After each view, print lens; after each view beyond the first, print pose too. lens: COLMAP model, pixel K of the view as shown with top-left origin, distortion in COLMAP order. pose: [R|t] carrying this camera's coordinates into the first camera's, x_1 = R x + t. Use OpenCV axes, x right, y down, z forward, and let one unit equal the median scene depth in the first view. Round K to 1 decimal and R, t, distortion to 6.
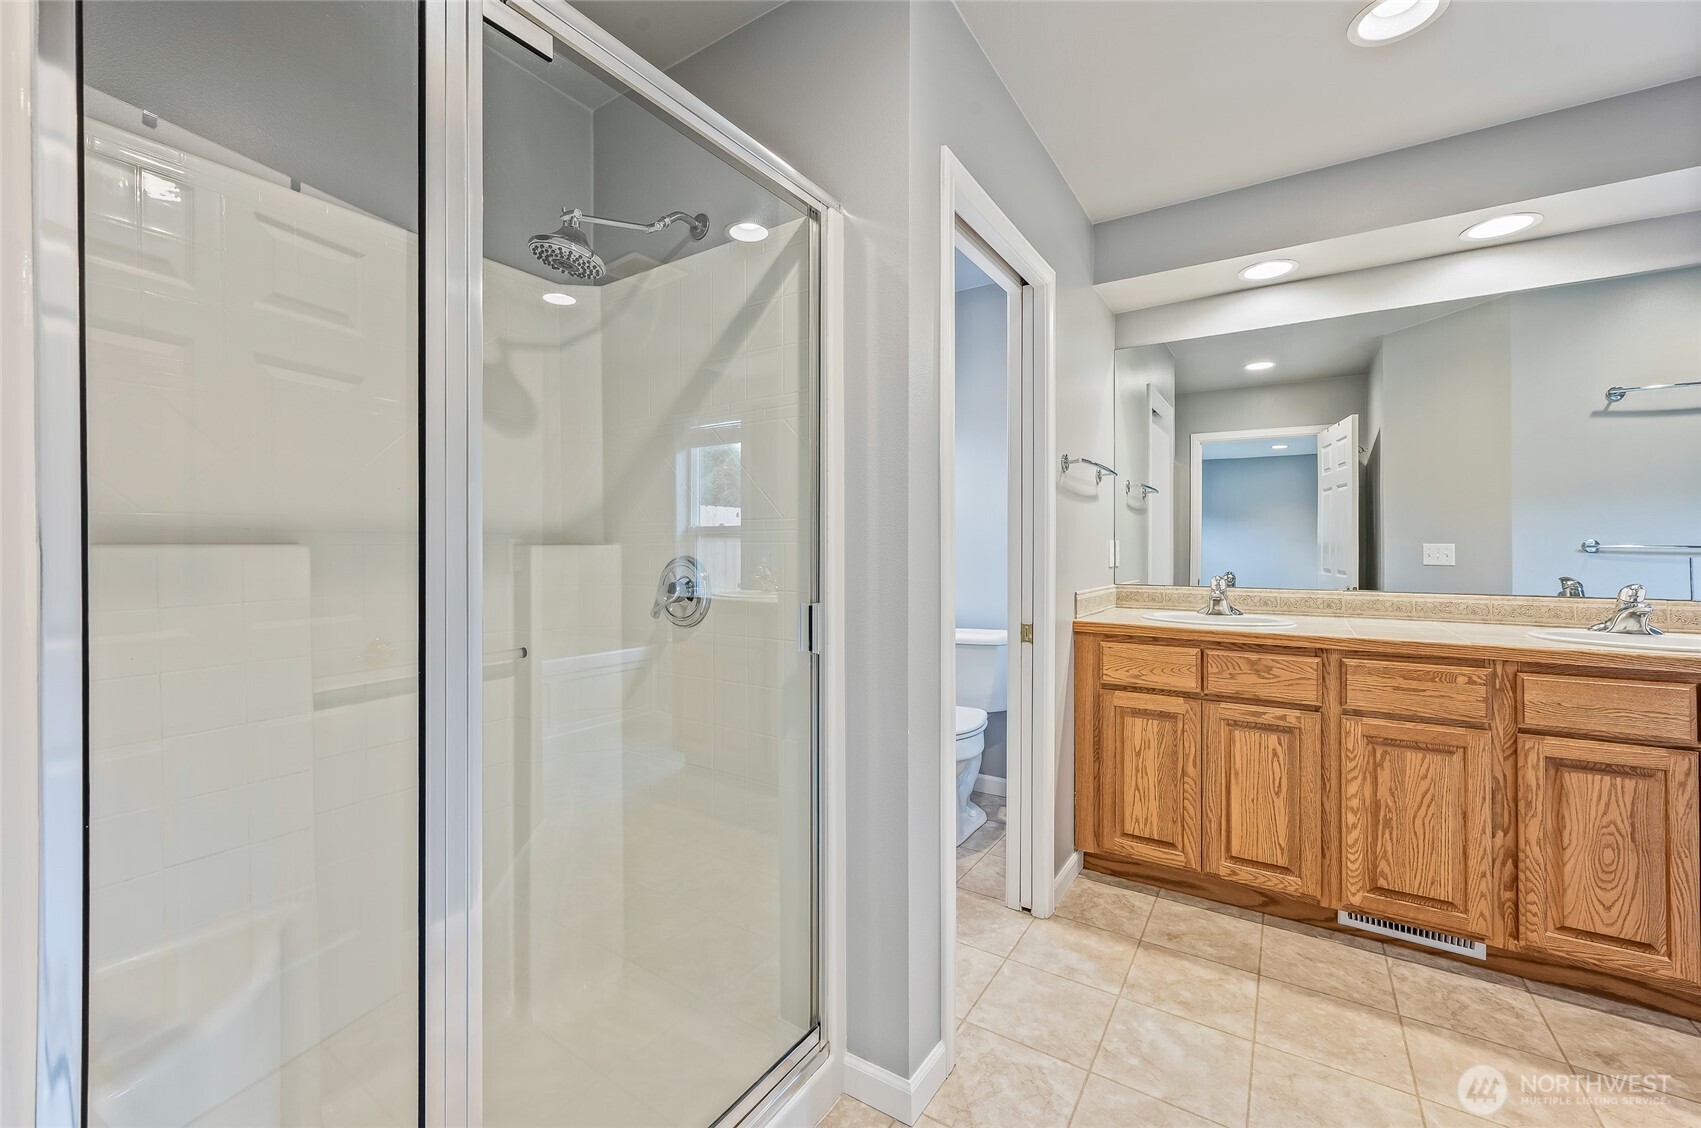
lens RADIAL K [[683.9, 0, 850.7], [0, 683.9, 549.4], [0, 0, 1]] dist [-0.000269, 0.000215]
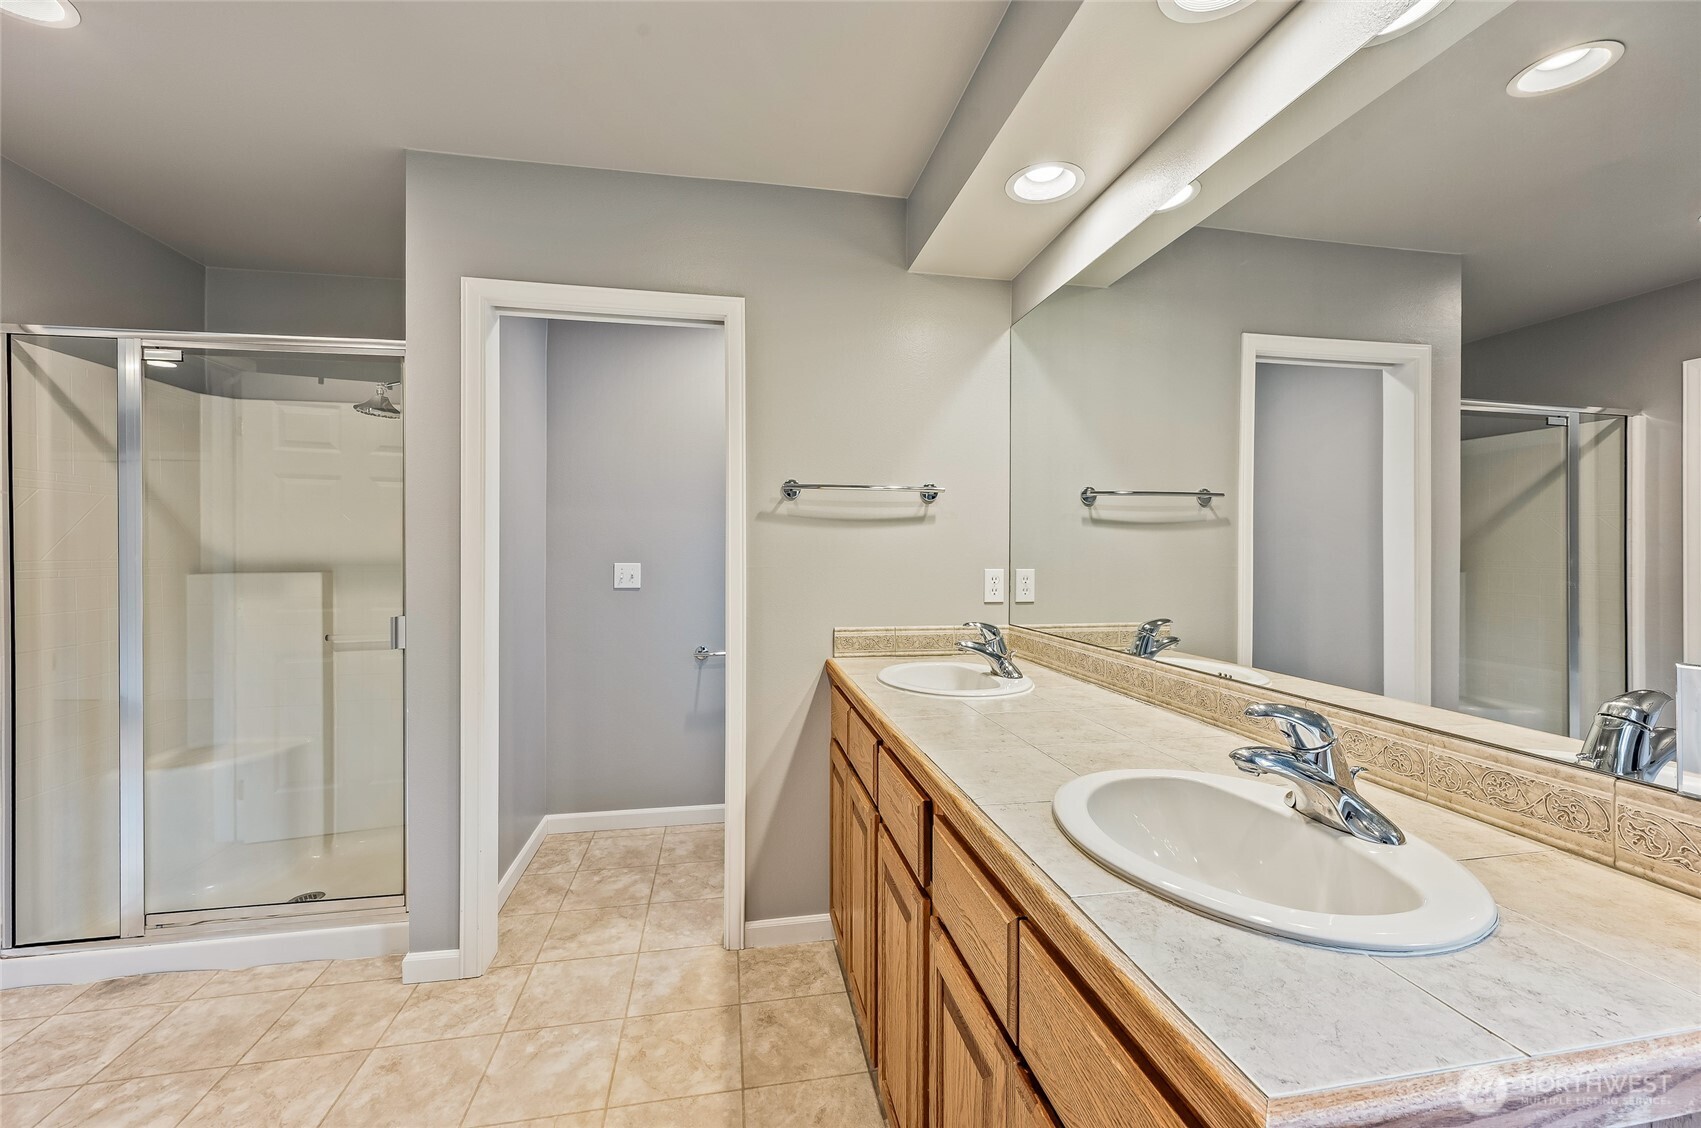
lens RADIAL K [[676.7, 0, 854.0], [0, 676.7, 551.1], [0, 0, 1]] dist [0.000471, -0.000394]
pose [[0.692567, -0.000902, -0.721353, 1.289532], [-0.005242, 0.999967, -0.006284, -0.045268], [0.721335, 0.008134, 0.692539, 0.503293]]
